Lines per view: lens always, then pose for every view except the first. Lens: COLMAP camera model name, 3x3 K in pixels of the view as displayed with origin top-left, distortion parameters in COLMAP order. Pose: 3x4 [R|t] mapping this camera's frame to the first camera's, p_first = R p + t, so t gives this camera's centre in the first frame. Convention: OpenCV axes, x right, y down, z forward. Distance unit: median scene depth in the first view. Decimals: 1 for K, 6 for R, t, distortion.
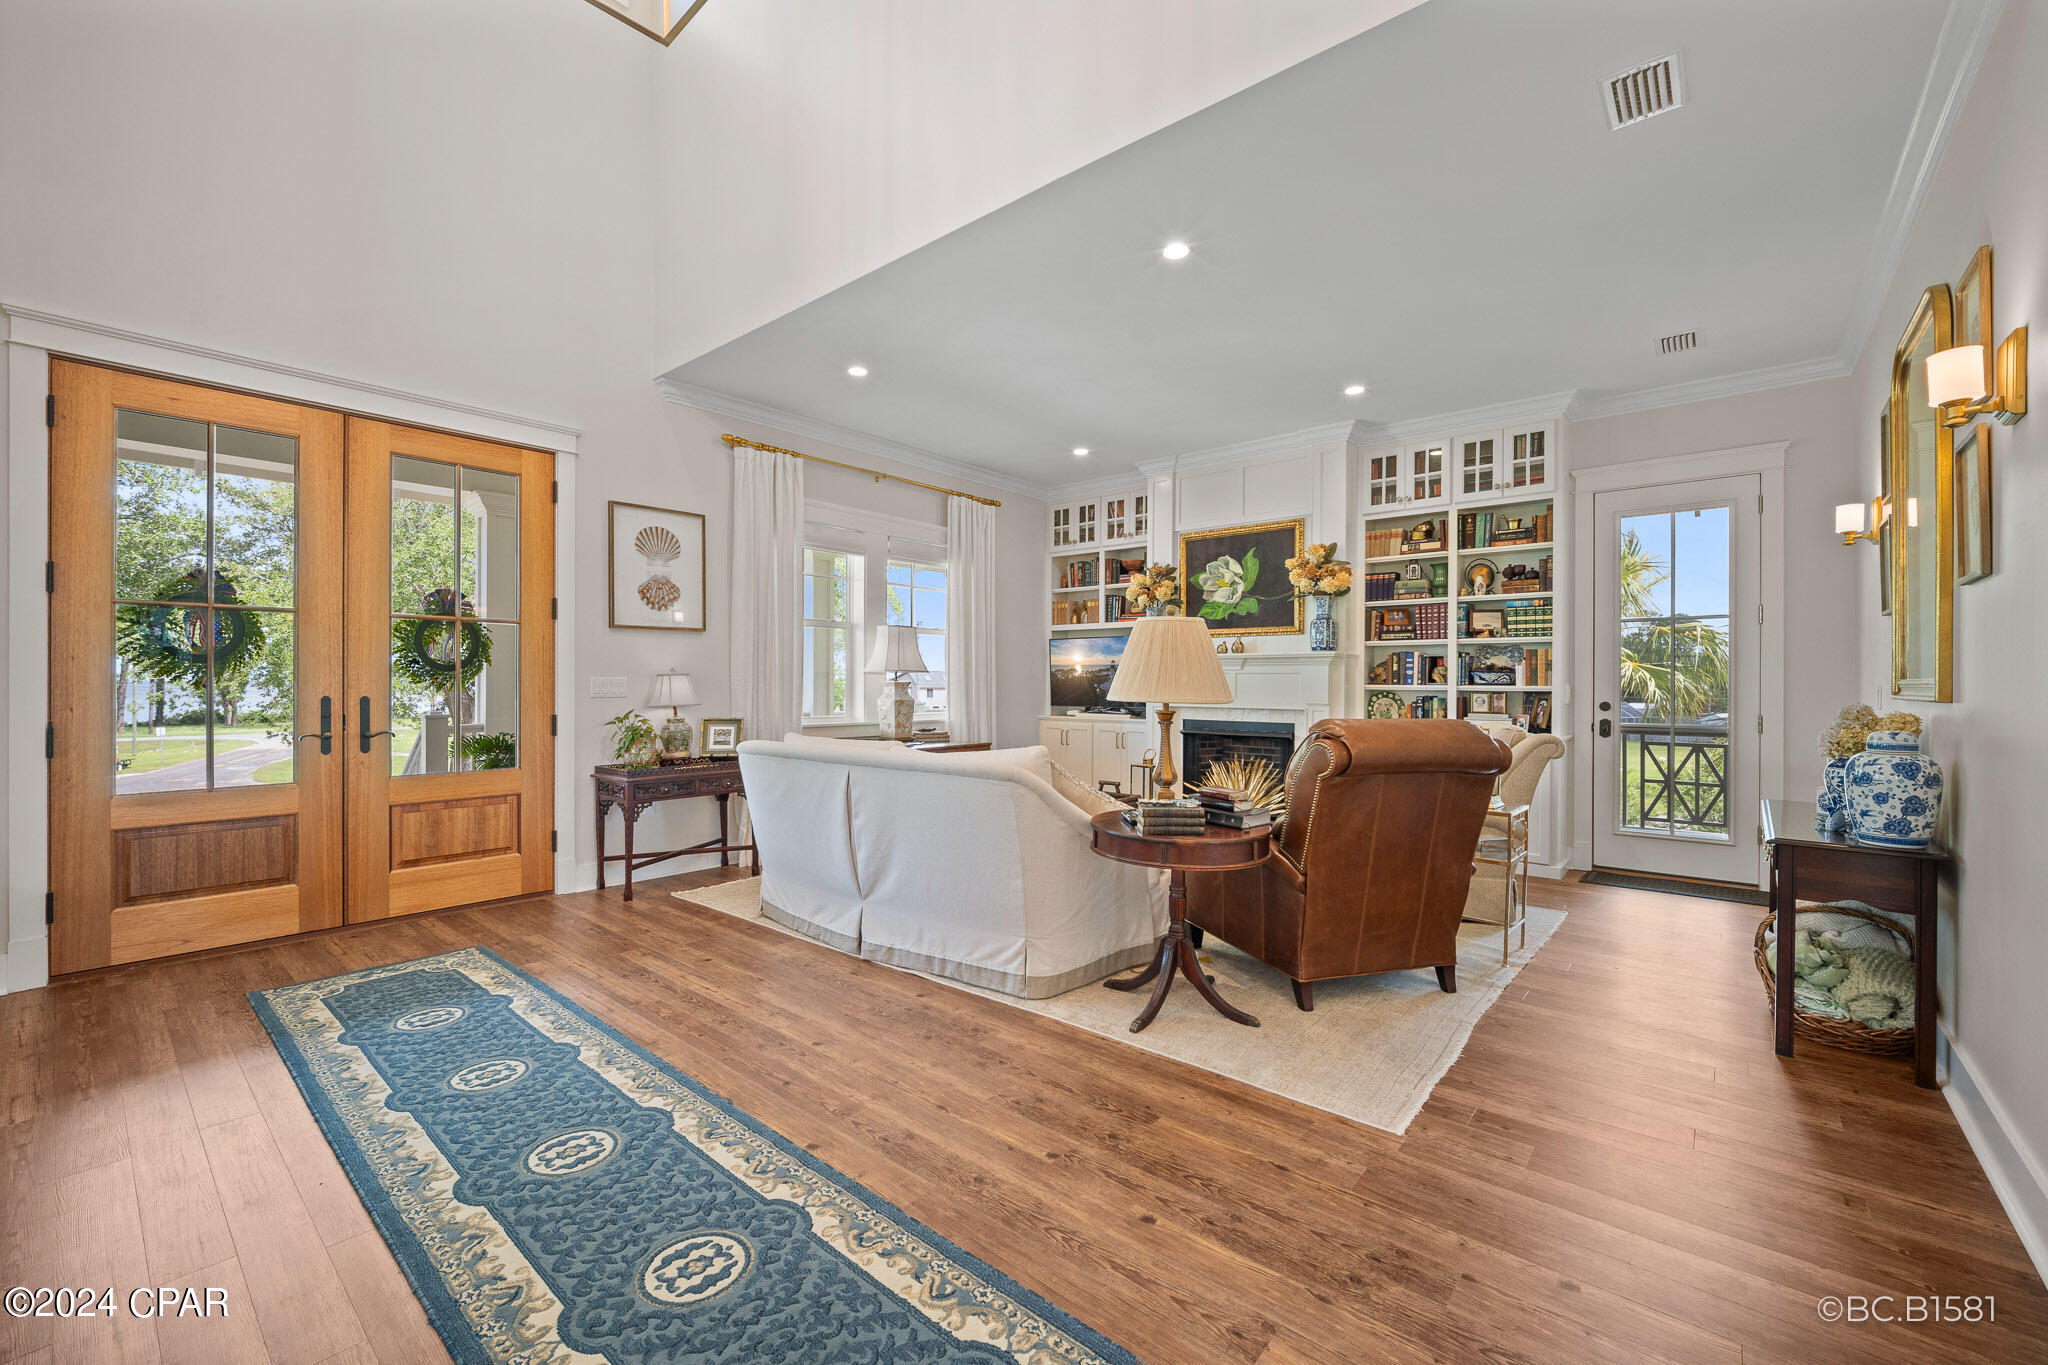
lens RADIAL K [[843.8, 0, 1009.8], [0, 843.8, 684.7], [0, 0, 1]] dist [-0.008373, 0.000566]
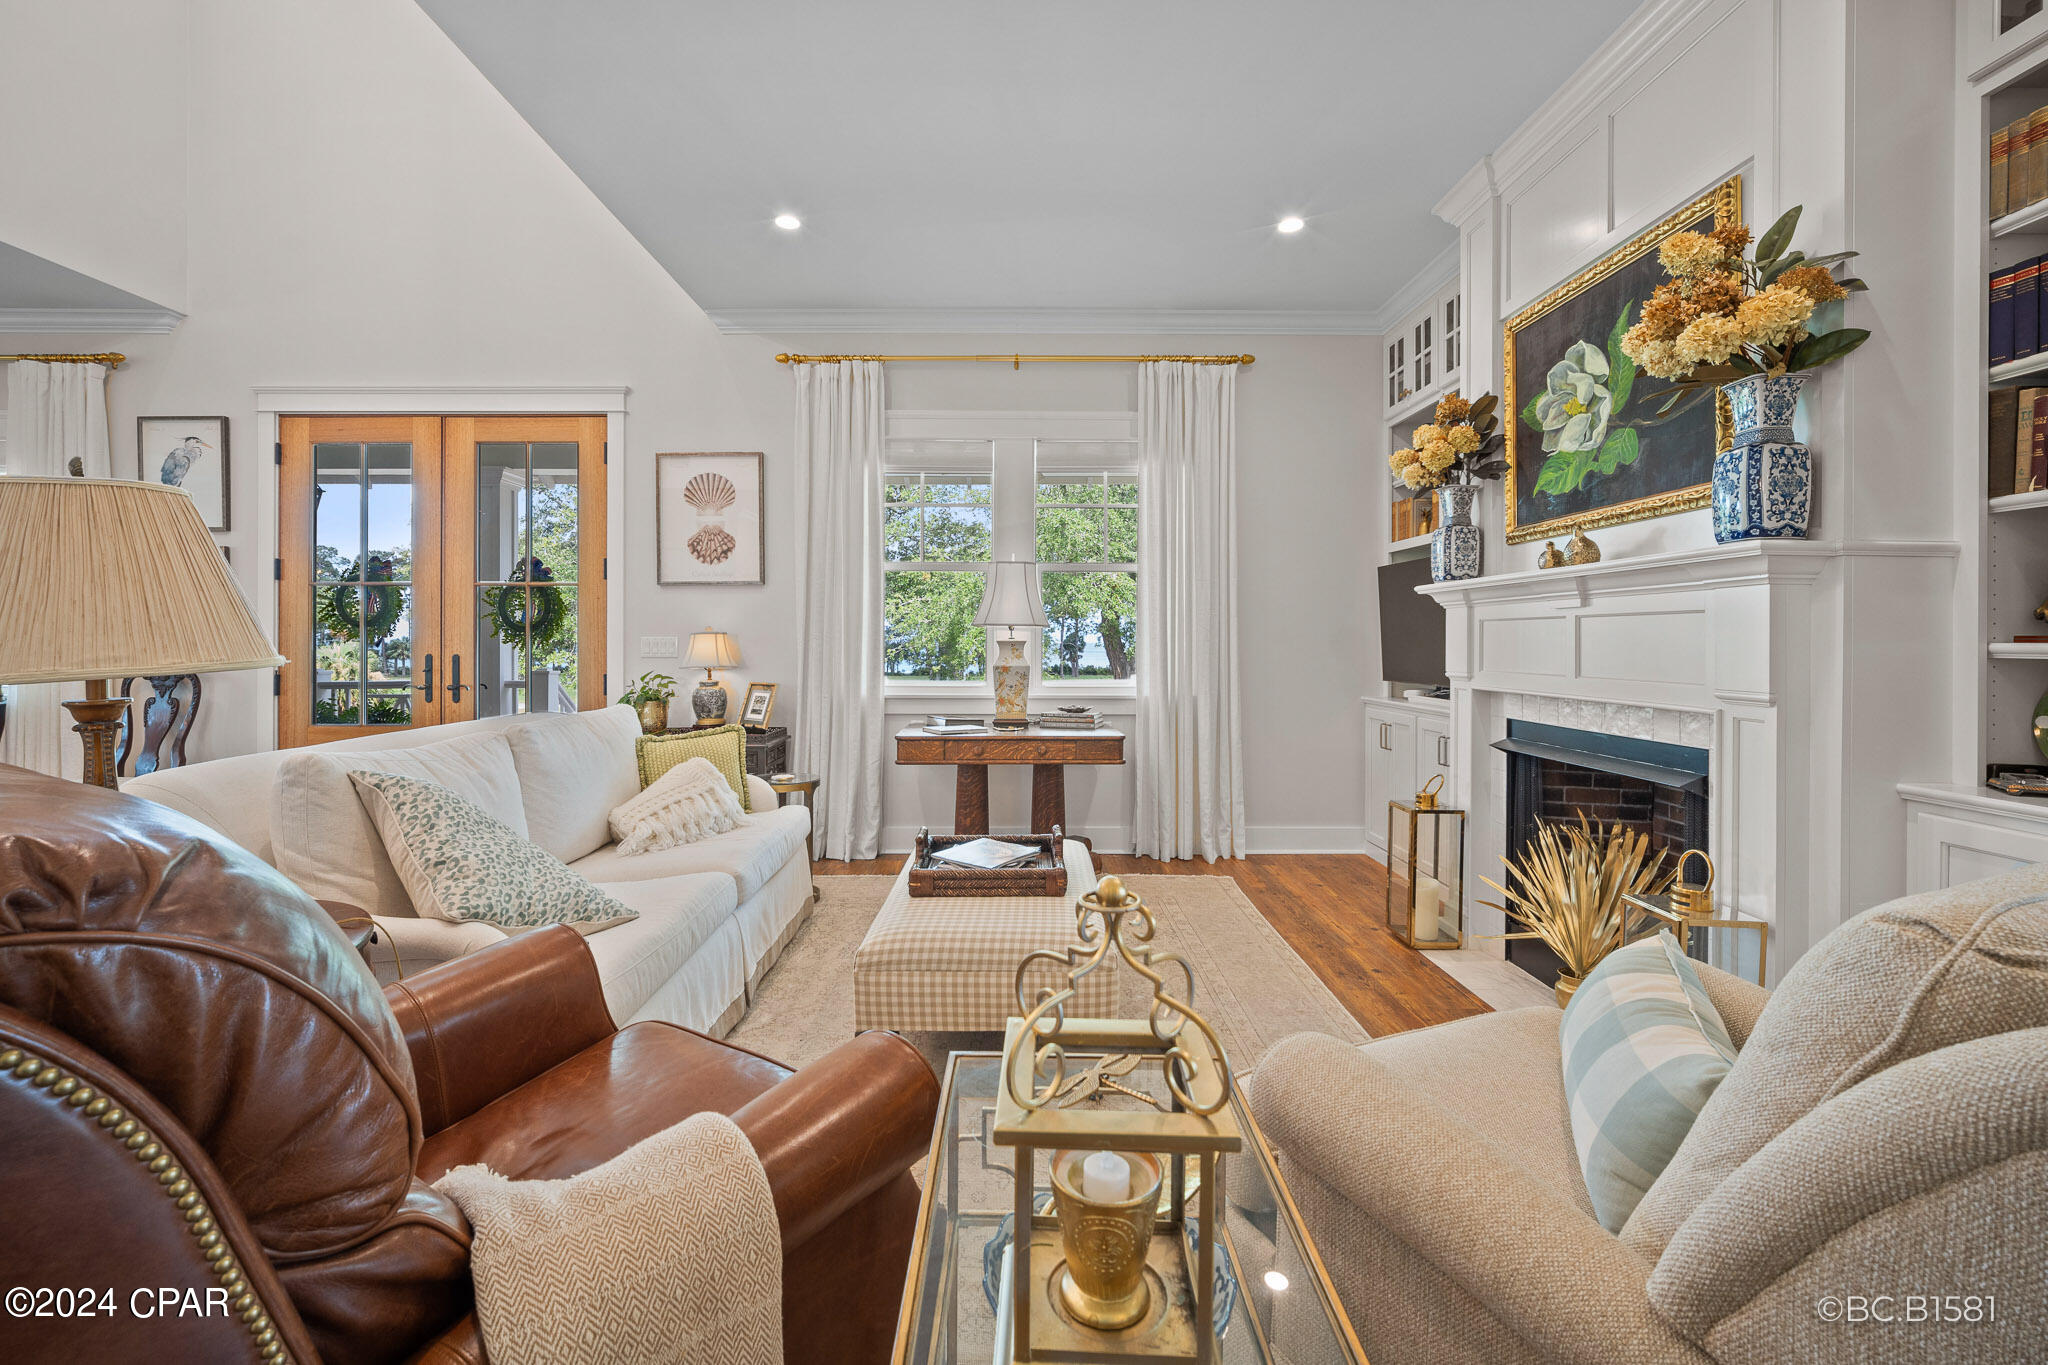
lens RADIAL K [[843.8, 0, 1026.9], [0, 843.8, 648.6], [0, 0, 1]] dist [-0.008373, 0.000566]
pose [[0.656336, 0.002230, -0.754465, 0.504924], [-0.000436, 0.999997, 0.002577, 0.001685], [0.754469, -0.001362, 0.656335, 0.655783]]
